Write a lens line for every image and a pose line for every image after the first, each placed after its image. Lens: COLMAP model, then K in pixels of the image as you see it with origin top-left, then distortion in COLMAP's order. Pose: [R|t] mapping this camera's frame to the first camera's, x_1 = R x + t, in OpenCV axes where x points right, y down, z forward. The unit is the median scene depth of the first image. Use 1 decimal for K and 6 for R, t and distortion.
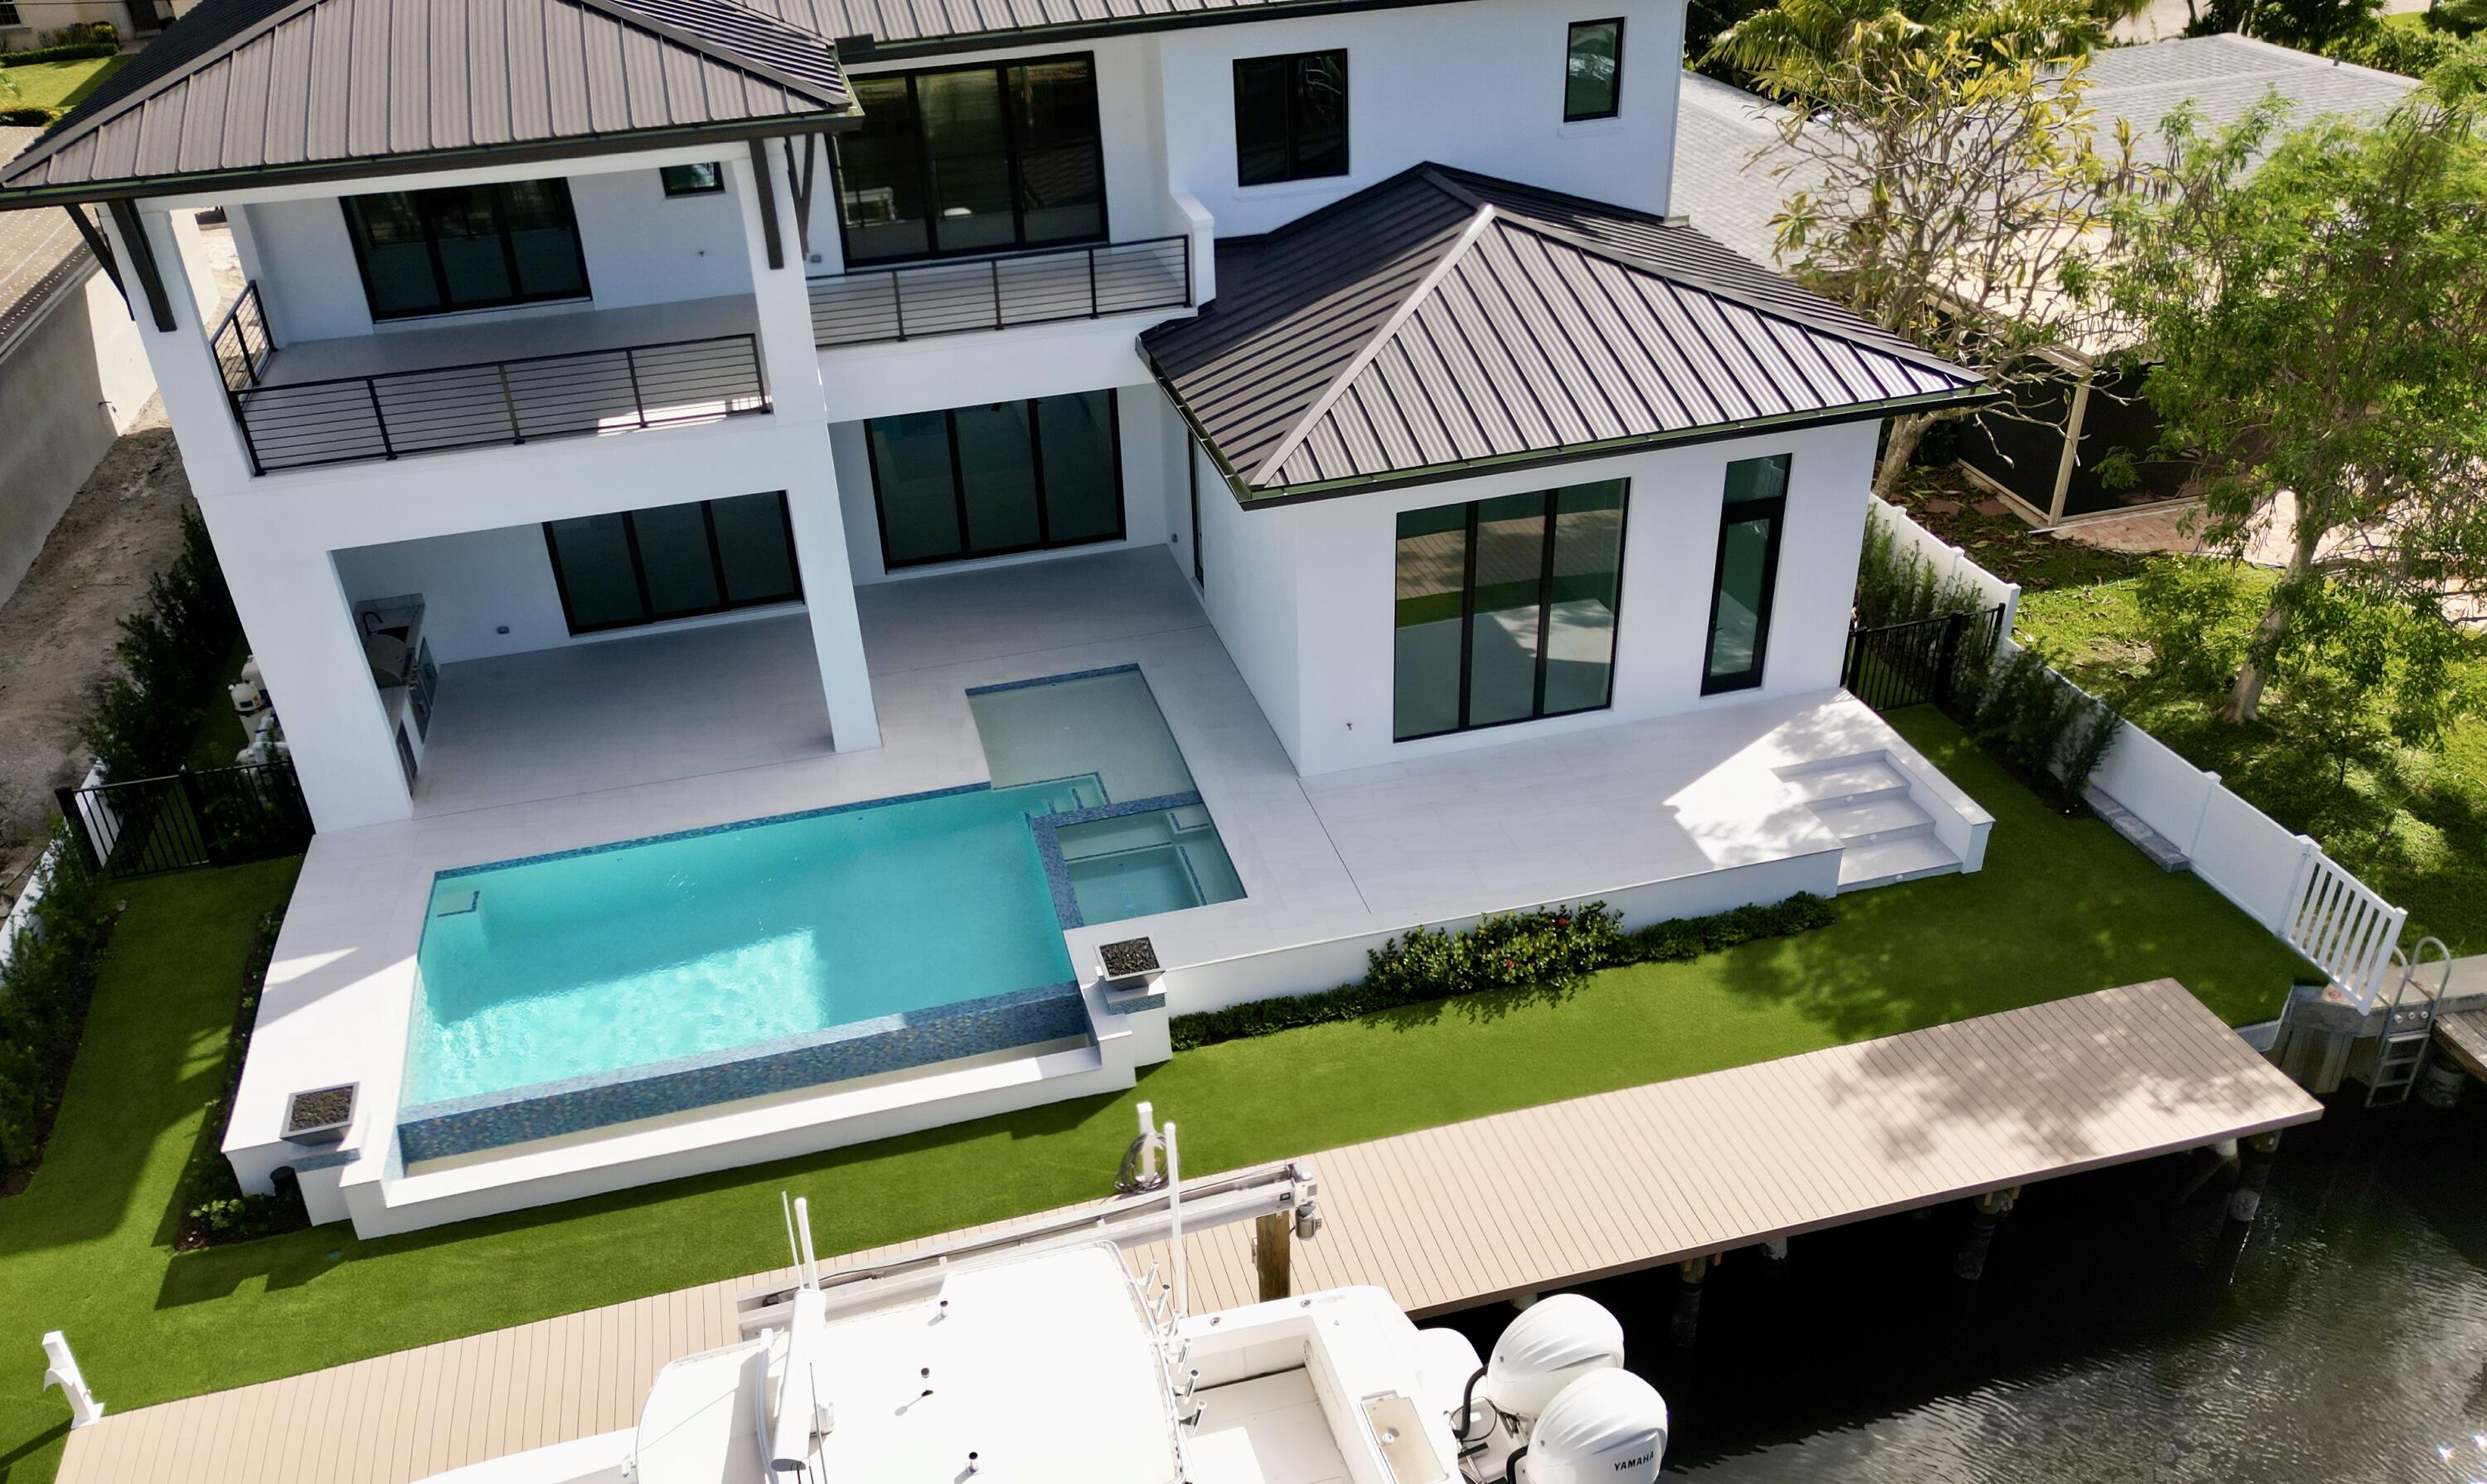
lens RADIAL K [[1783.3, 0, 1199.1], [0, 1783.3, 746.5], [0, 0, 1]] dist [0.038564, -0.035791]
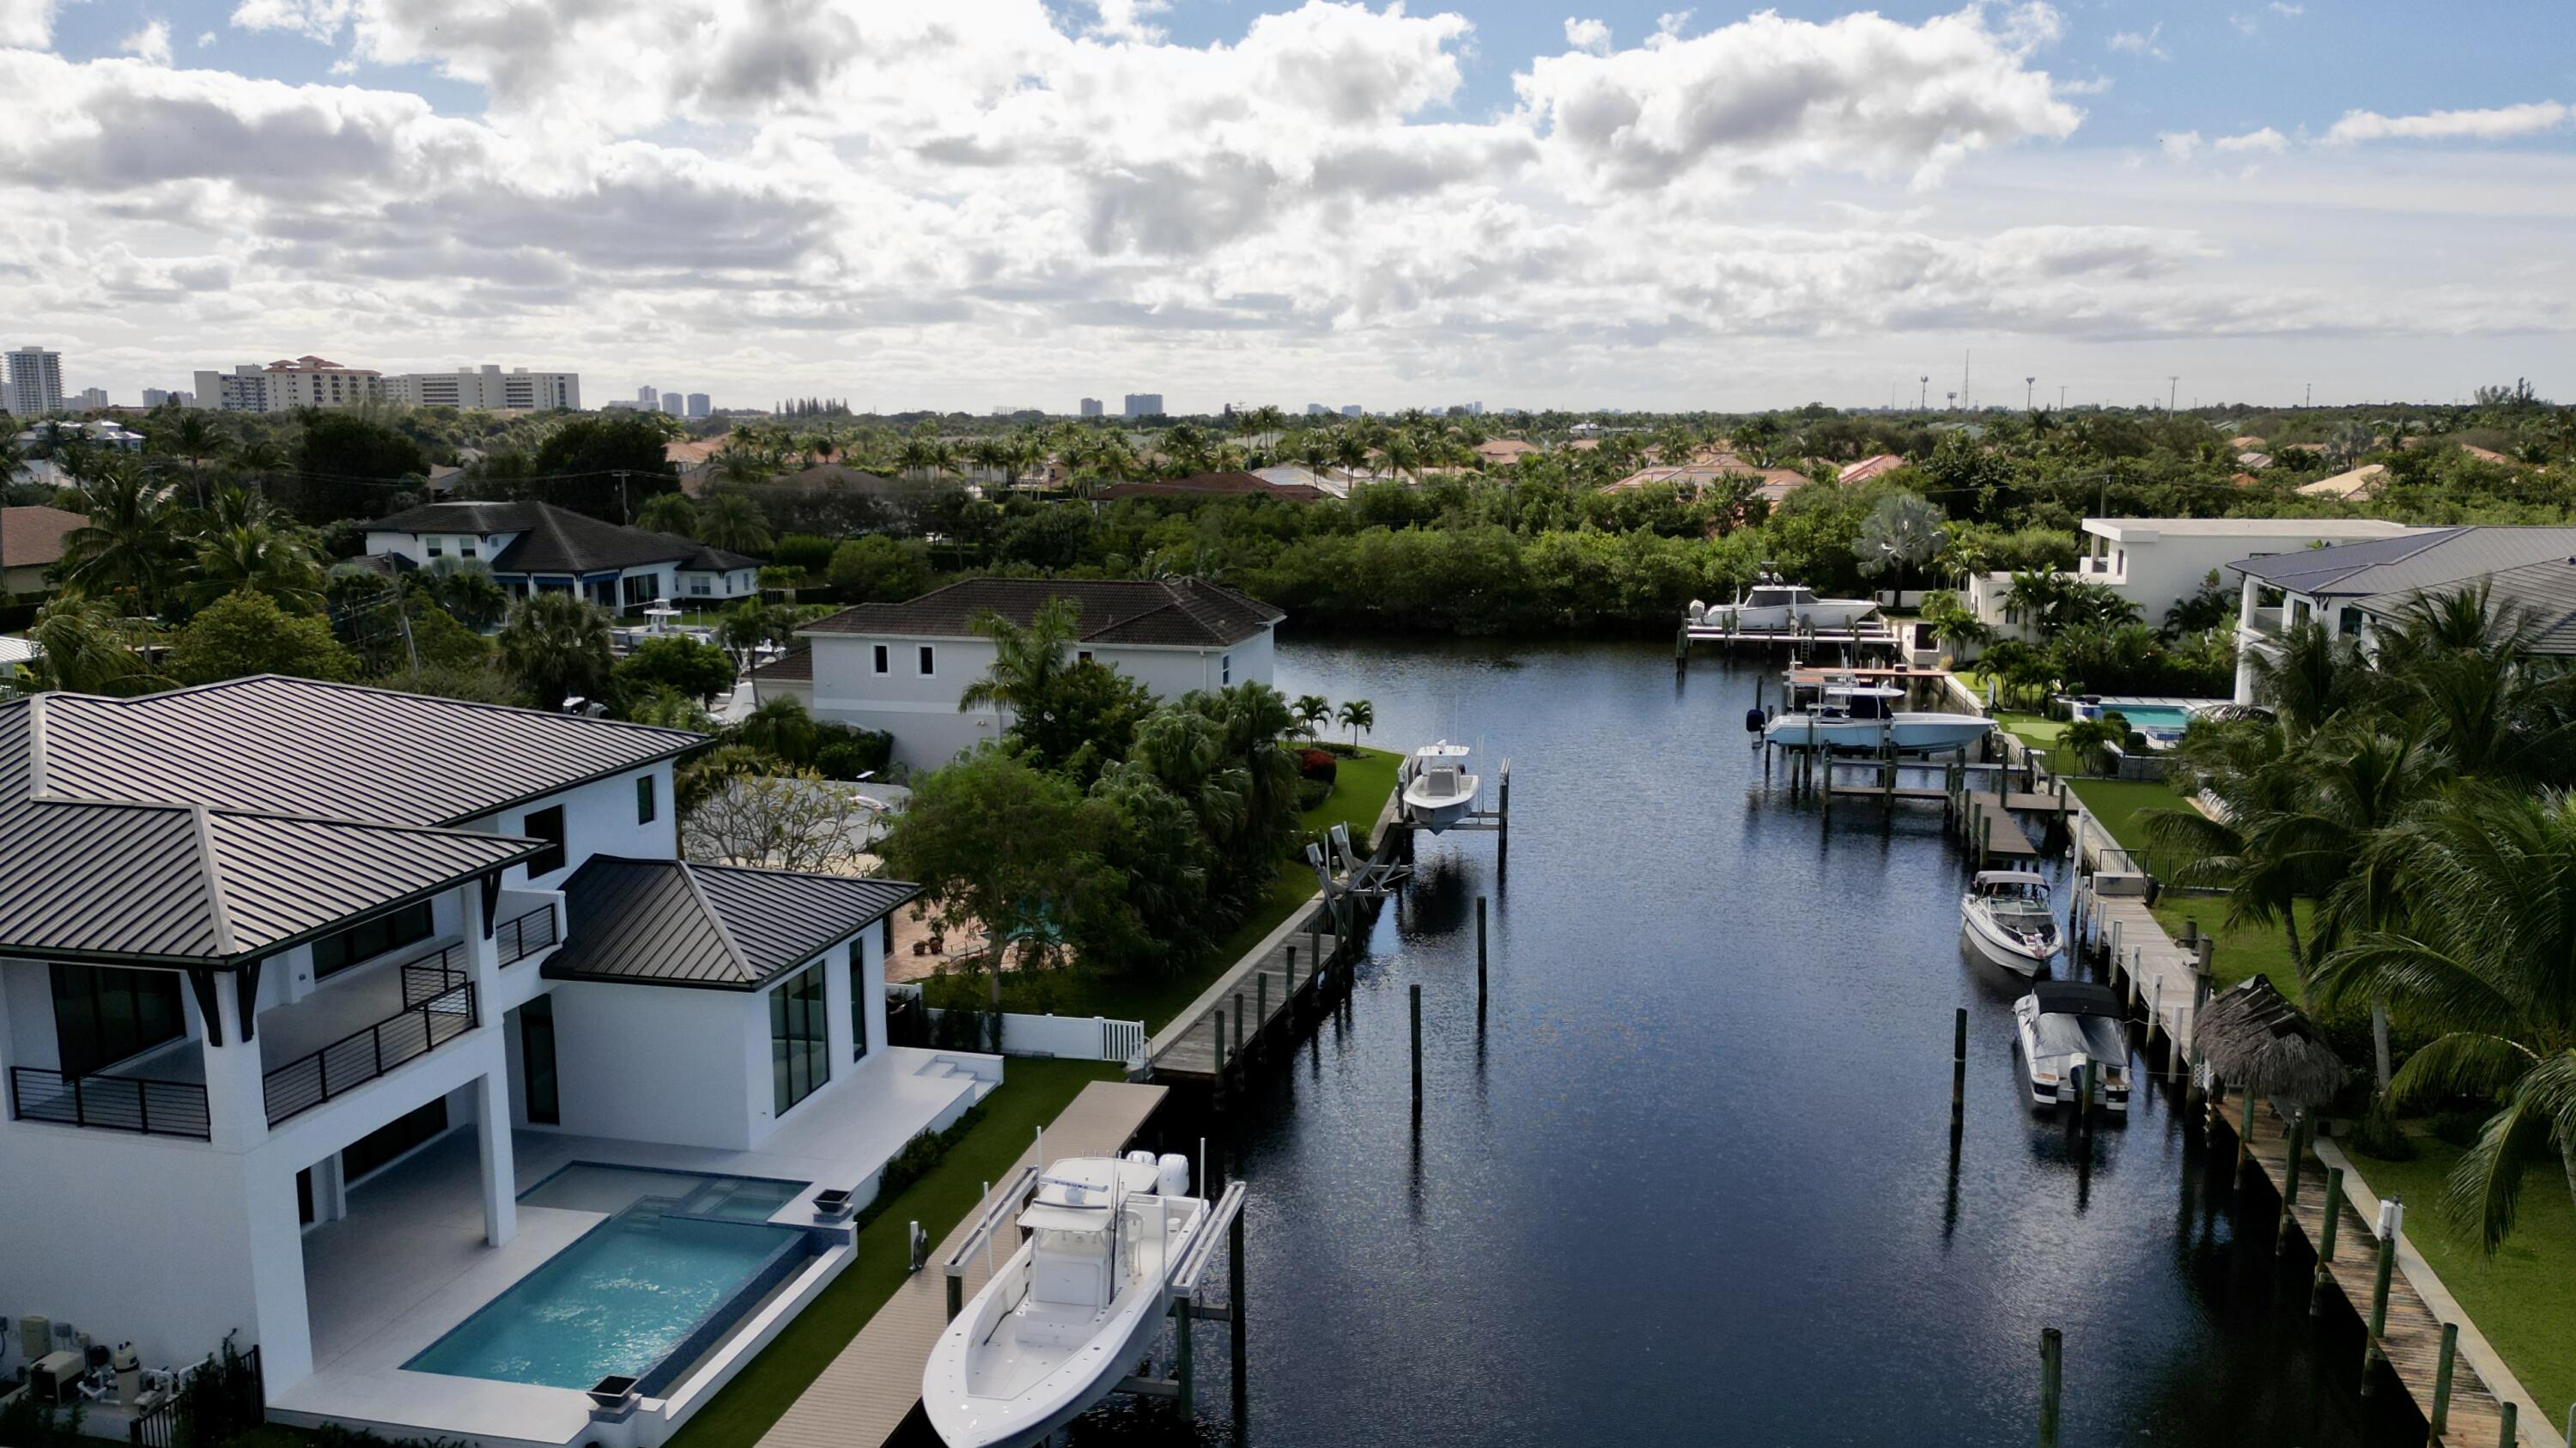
lens RADIAL K [[1803.9, 0, 1303.6], [0, 1803.9, 731.2], [0, 0, 1]] dist [0.056119, -0.038636]
pose [[0.433243, -0.098381, 0.895892, -1.433040], [0.447297, 0.886438, -0.118965, 0.121441], [-0.782449, 0.452271, 0.428048, -0.483585]]
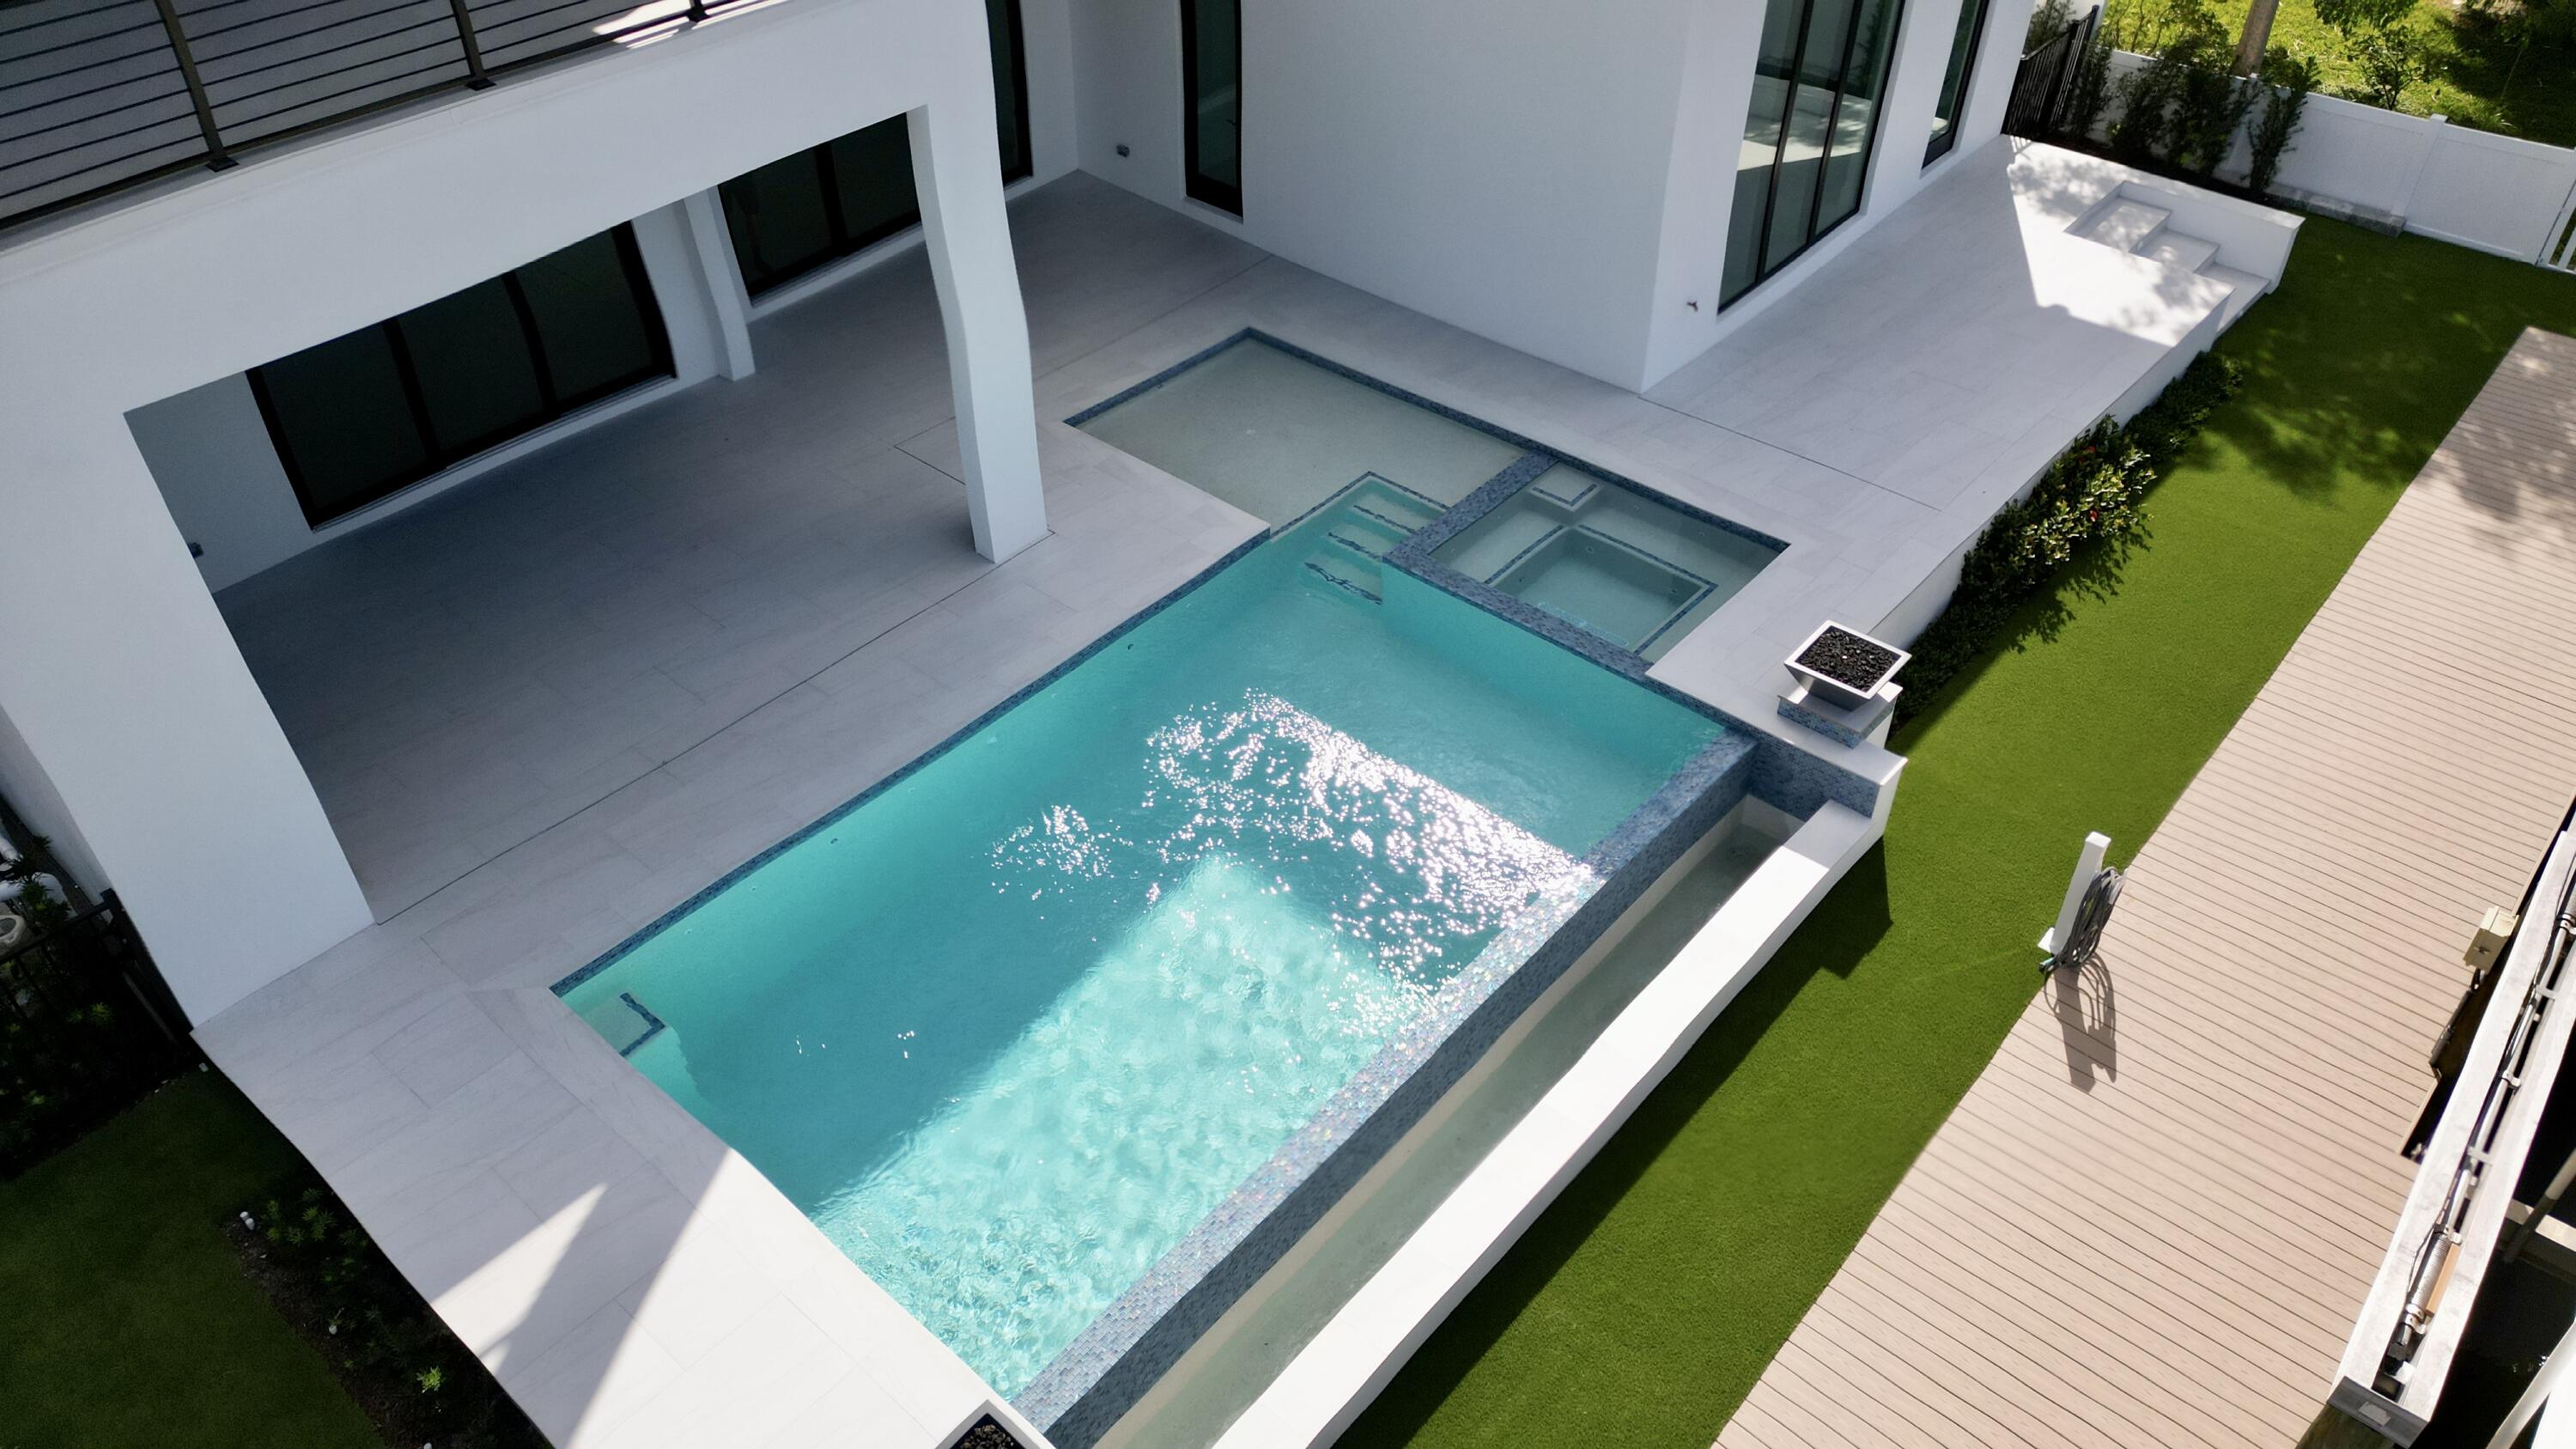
lens RADIAL K [[1804.0, 0, 1280.4], [0, 1804.0, 726.4], [0, 0, 1]] dist [0.056119, -0.038636]
pose [[0.819556, -0.344437, 0.457921, -0.478903], [0.275303, 0.937577, 0.212503, -0.055307], [-0.502530, -0.048091, 0.863221, 0.461447]]
